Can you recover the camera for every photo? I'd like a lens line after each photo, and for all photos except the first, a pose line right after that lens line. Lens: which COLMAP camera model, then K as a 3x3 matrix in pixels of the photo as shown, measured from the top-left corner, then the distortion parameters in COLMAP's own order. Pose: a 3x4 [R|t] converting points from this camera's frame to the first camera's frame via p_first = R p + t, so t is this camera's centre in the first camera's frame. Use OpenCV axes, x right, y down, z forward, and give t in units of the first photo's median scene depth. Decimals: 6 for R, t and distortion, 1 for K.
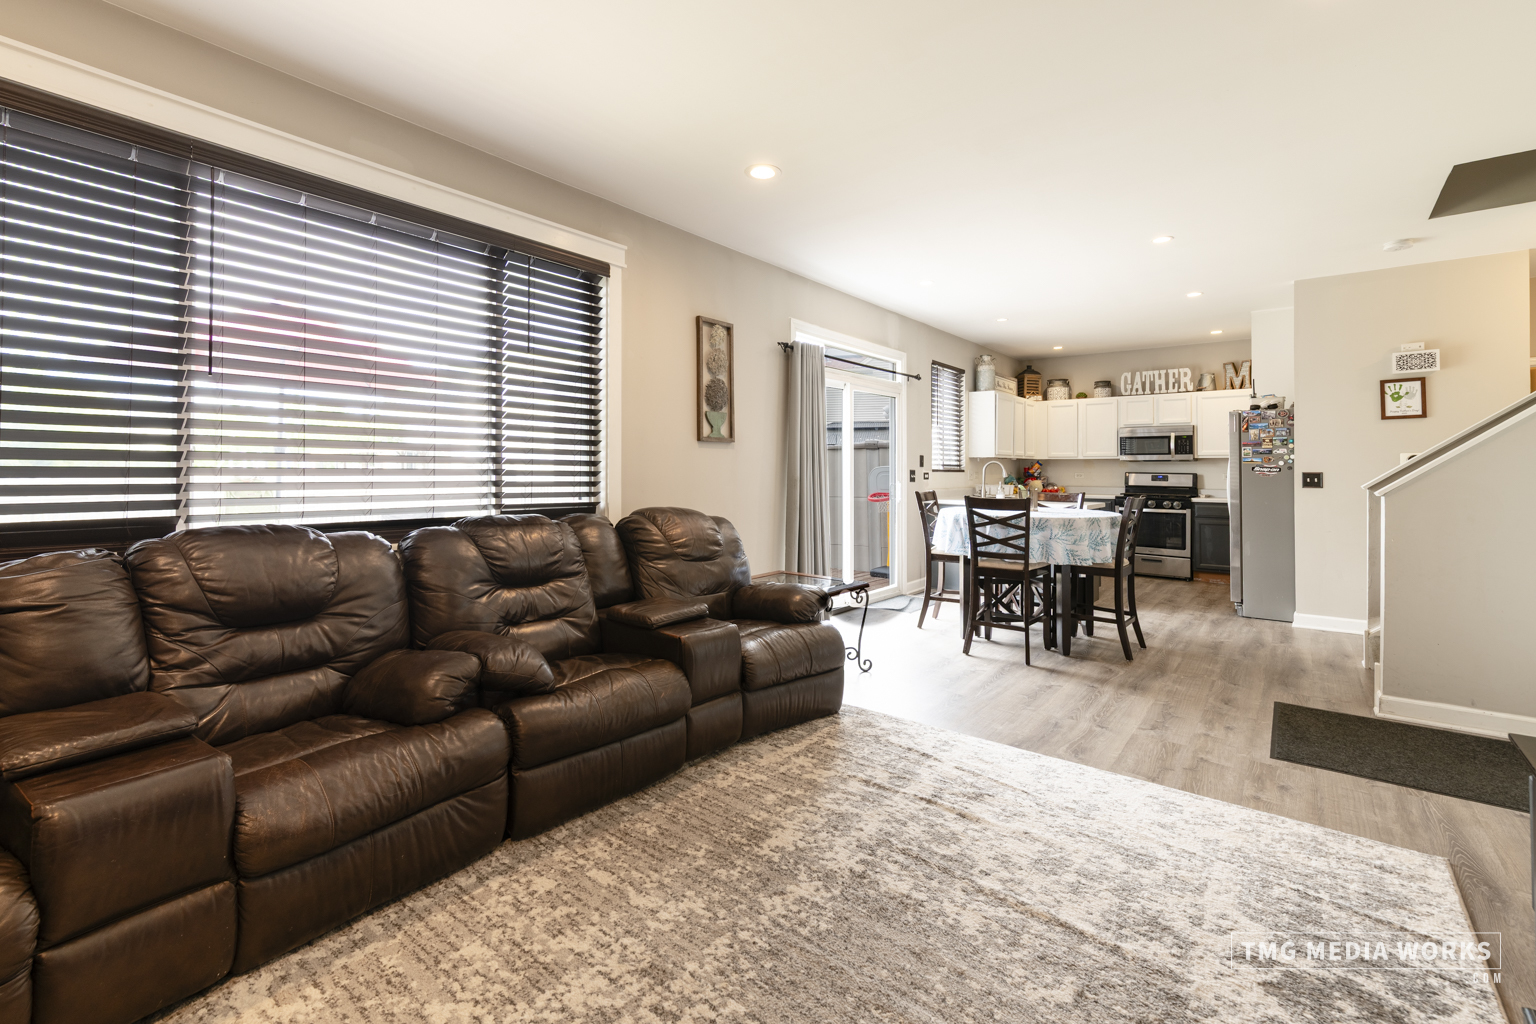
lens RADIAL K [[667.4, 0, 761.8], [0, 667.4, 455.7], [0, 0, 1]] dist [0.001752, 0.000891]
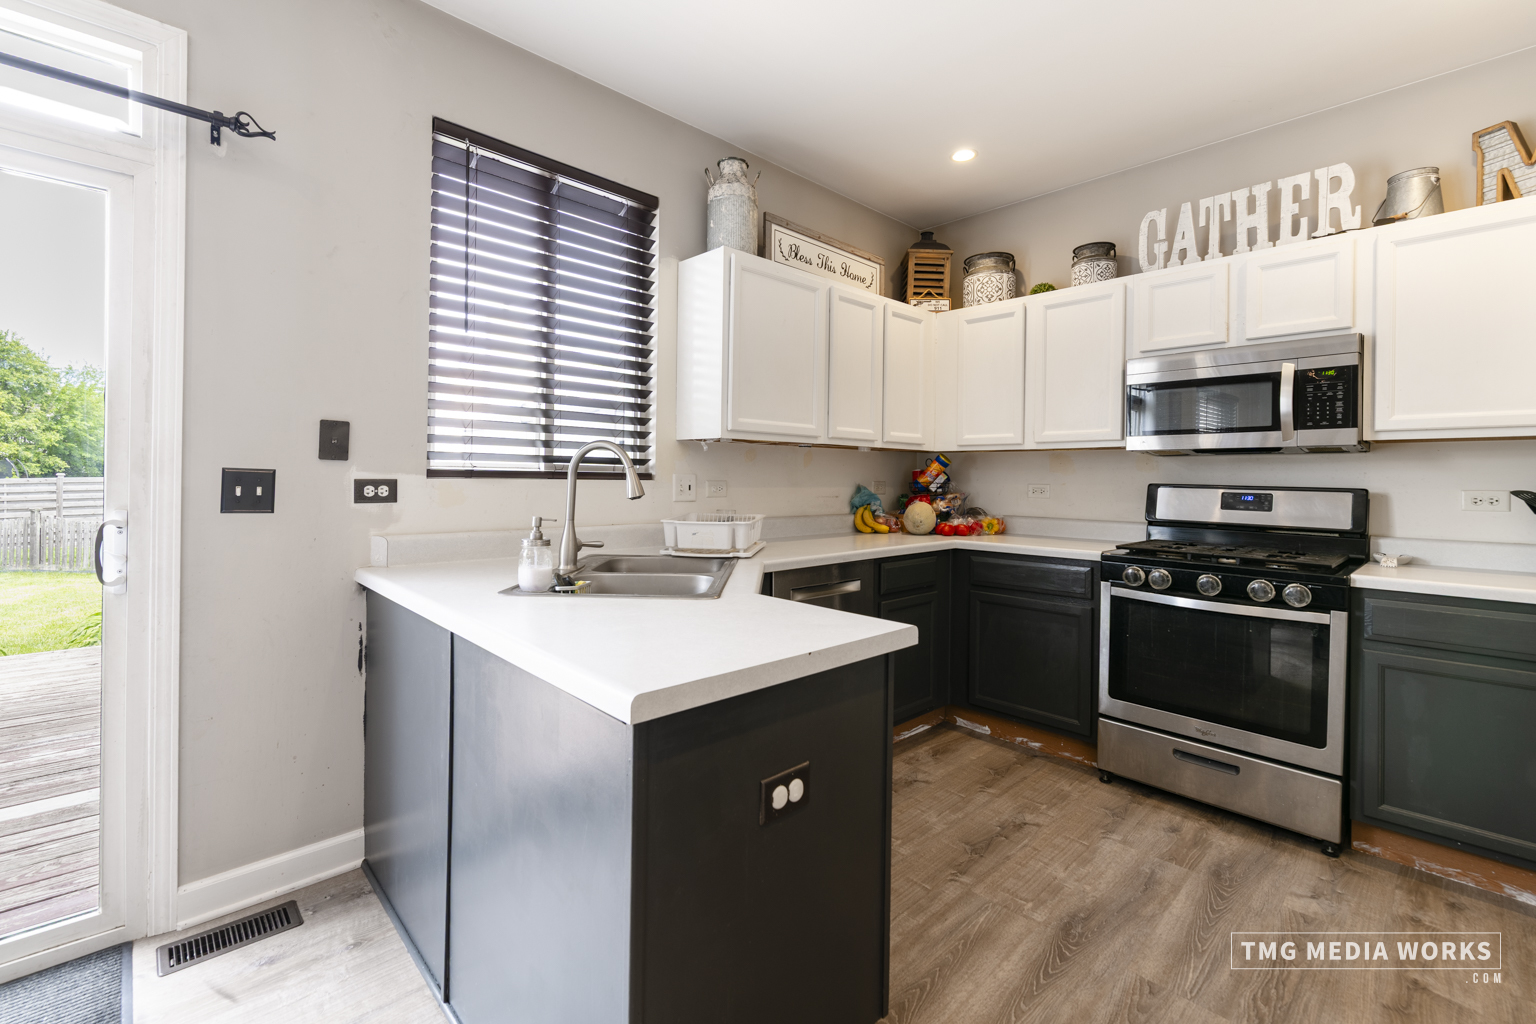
lens RADIAL K [[667.4, 0, 764.6], [0, 667.4, 482.5], [0, 0, 1]] dist [0.001752, 0.000891]
pose [[0.991908, 0.005939, -0.126823, 0.109871], [-0.003044, 0.999731, 0.023010, 0.004632], [0.126926, -0.022438, 0.991658, 0.175067]]
